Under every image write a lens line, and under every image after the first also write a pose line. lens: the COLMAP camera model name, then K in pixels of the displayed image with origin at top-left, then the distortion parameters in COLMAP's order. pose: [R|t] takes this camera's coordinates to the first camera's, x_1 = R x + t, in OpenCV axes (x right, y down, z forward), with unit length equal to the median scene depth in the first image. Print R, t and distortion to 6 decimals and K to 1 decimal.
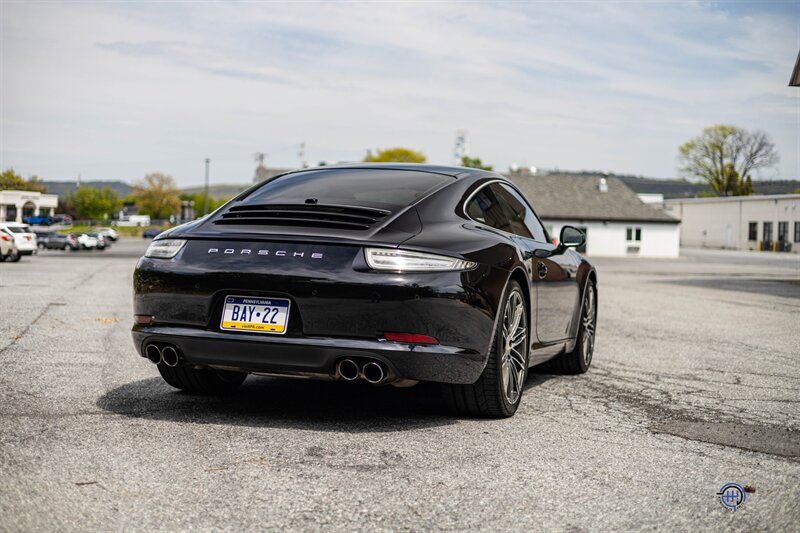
lens RADIAL K [[1129.8, 0, 403.5], [0, 1129.8, 266.4], [0, 0, 1]] dist [0.016906, 0.047763]
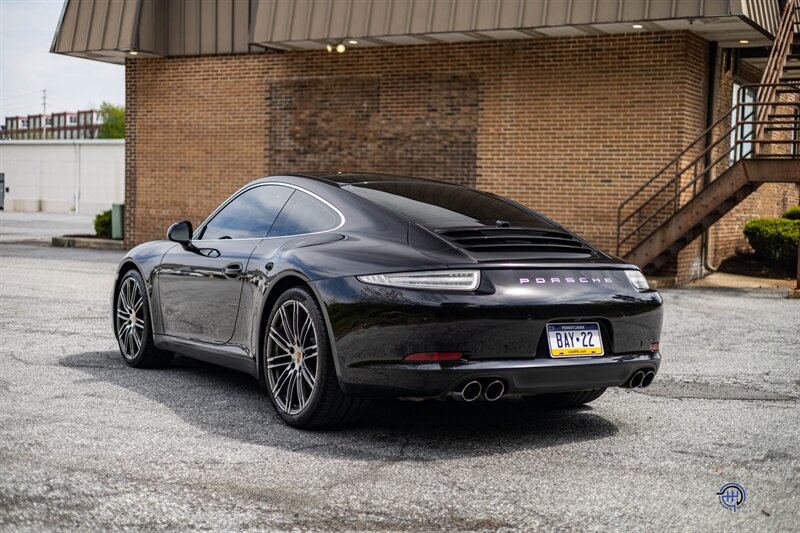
lens RADIAL K [[1129.8, 0, 403.5], [0, 1129.8, 266.4], [0, 0, 1]] dist [0.016906, 0.047763]
pose [[0.643267, -0.056335, 0.763567, -1.030622], [0.018897, 0.998154, 0.057723, -0.089175], [-0.765409, -0.022702, 0.643143, 0.443256]]
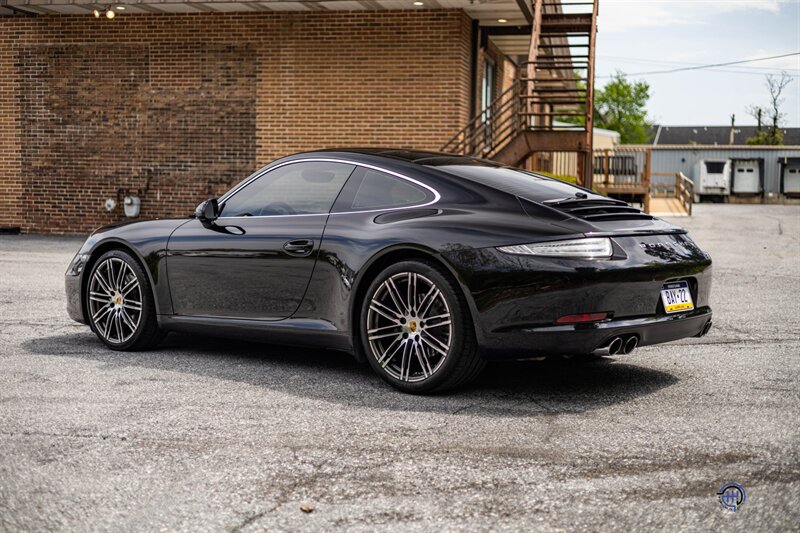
lens RADIAL K [[1129.8, 0, 403.5], [0, 1129.8, 266.4], [0, 0, 1]] dist [0.016906, 0.047763]
pose [[0.368257, -0.098131, 0.924531, -1.331266], [0.030072, 0.995151, 0.093648, -0.109219], [-0.929238, -0.006684, 0.369422, 0.822568]]
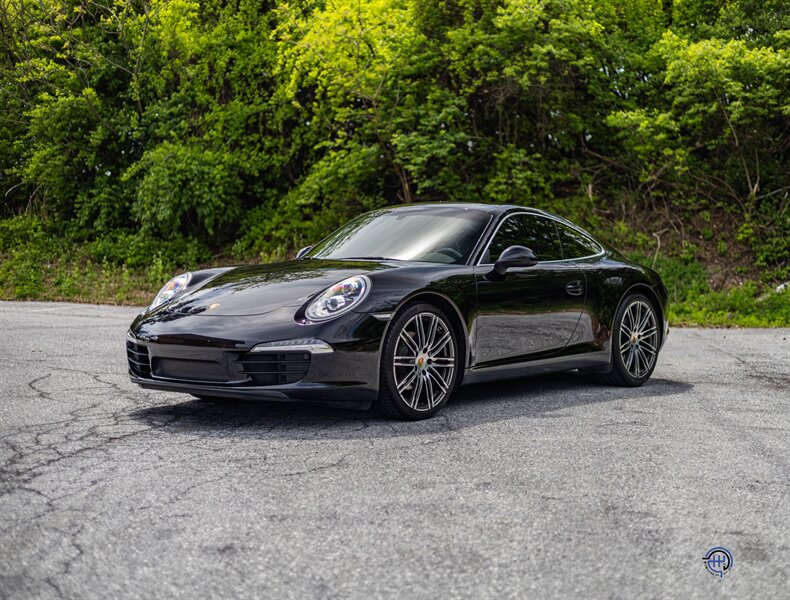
lens RADIAL K [[1274.3, 0, 448.0], [0, 1274.3, 300.0], [0, 0, 1]] dist [0.042774, 0.074057]
pose [[-0.945799, -0.049262, 0.320996, -0.580197], [-0.033627, 0.997971, 0.054074, -0.086155], [-0.323008, 0.040349, -0.945536, 3.123413]]
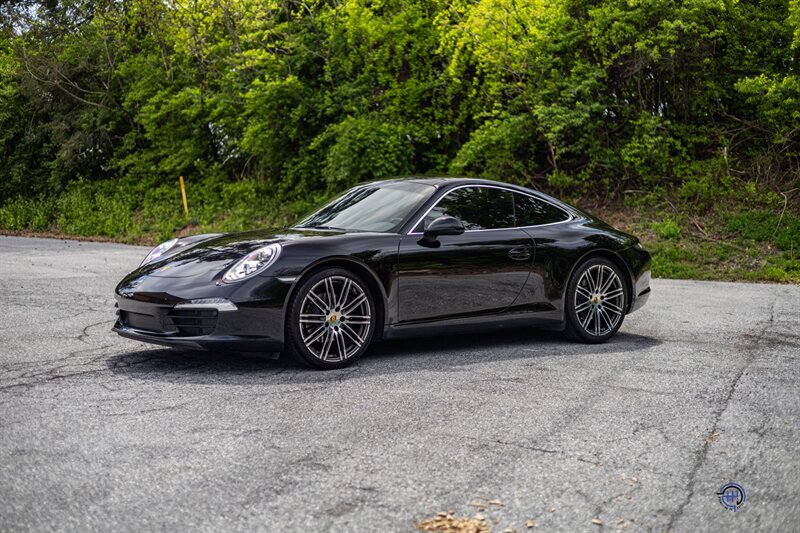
lens RADIAL K [[1129.8, 0, 403.5], [0, 1129.8, 266.4], [0, 0, 1]] dist [0.016906, 0.047763]
pose [[-0.827595, -0.066363, 0.557390, -0.992274], [-0.026223, 0.996473, 0.079706, -0.125958], [-0.560713, 0.051348, -0.826416, 2.926026]]
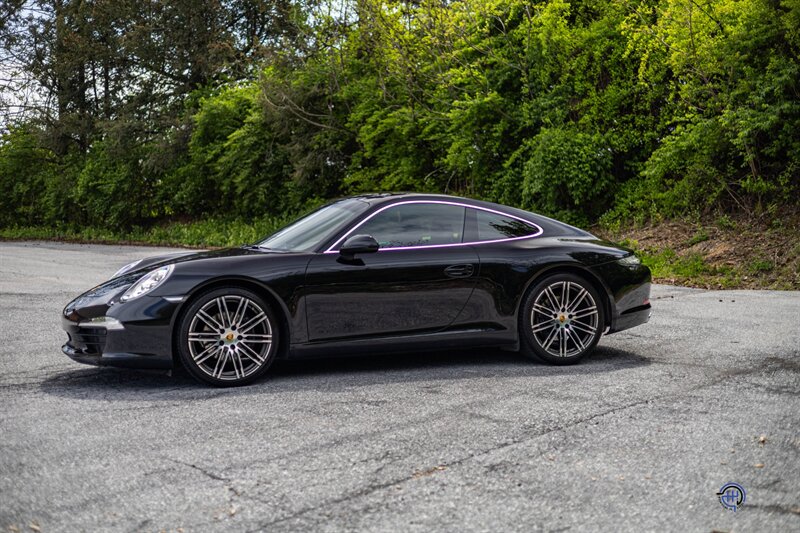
lens RADIAL K [[1129.8, 0, 403.5], [0, 1129.8, 266.4], [0, 0, 1]] dist [0.016906, 0.047763]
pose [[-0.626653, -0.054261, 0.777407, -1.414846], [0.004578, 0.997300, 0.073299, -0.141299], [-0.779285, 0.049492, -0.624712, 2.505445]]
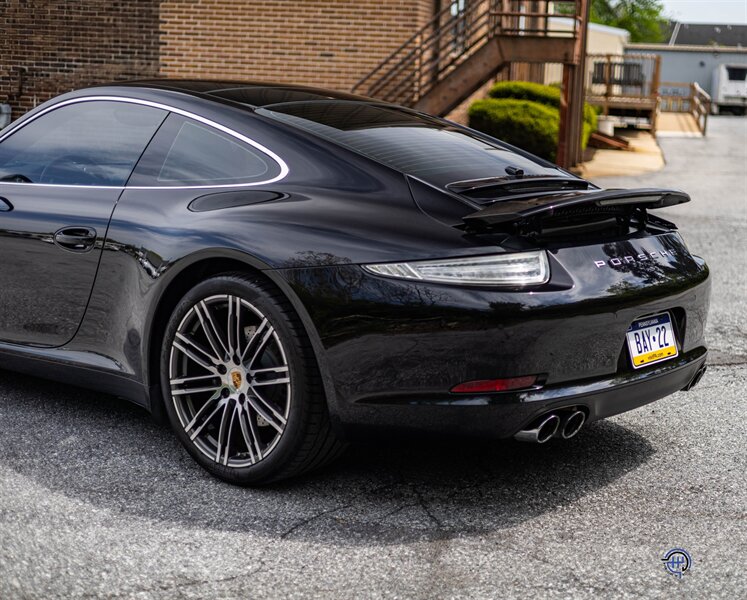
lens RADIAL K [[1269.9, 0, 454.1], [0, 1269.9, 300.5], [0, 0, 1]] dist [0.007595, 0.050648]
pose [[0.320757, -0.182415, 0.929430, -0.963128], [0.000817, 0.981332, 0.192320, -0.147992], [-0.947161, -0.060929, 0.314919, 0.853101]]
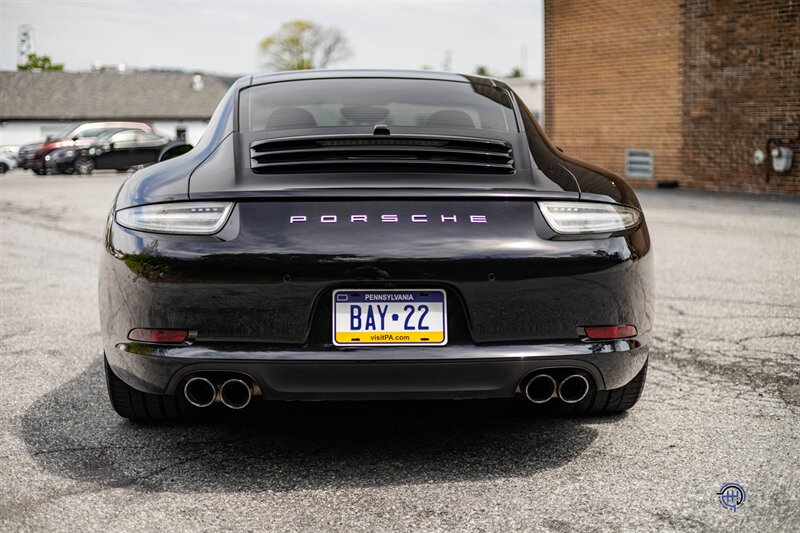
lens RADIAL K [[1129.8, 0, 403.5], [0, 1129.8, 266.4], [0, 0, 1]] dist [0.016906, 0.047763]
pose [[0.930513, -0.080073, 0.357398, -0.346311], [0.047595, 0.993971, 0.098779, -0.047899], [-0.363153, -0.074905, 0.928714, 0.408825]]
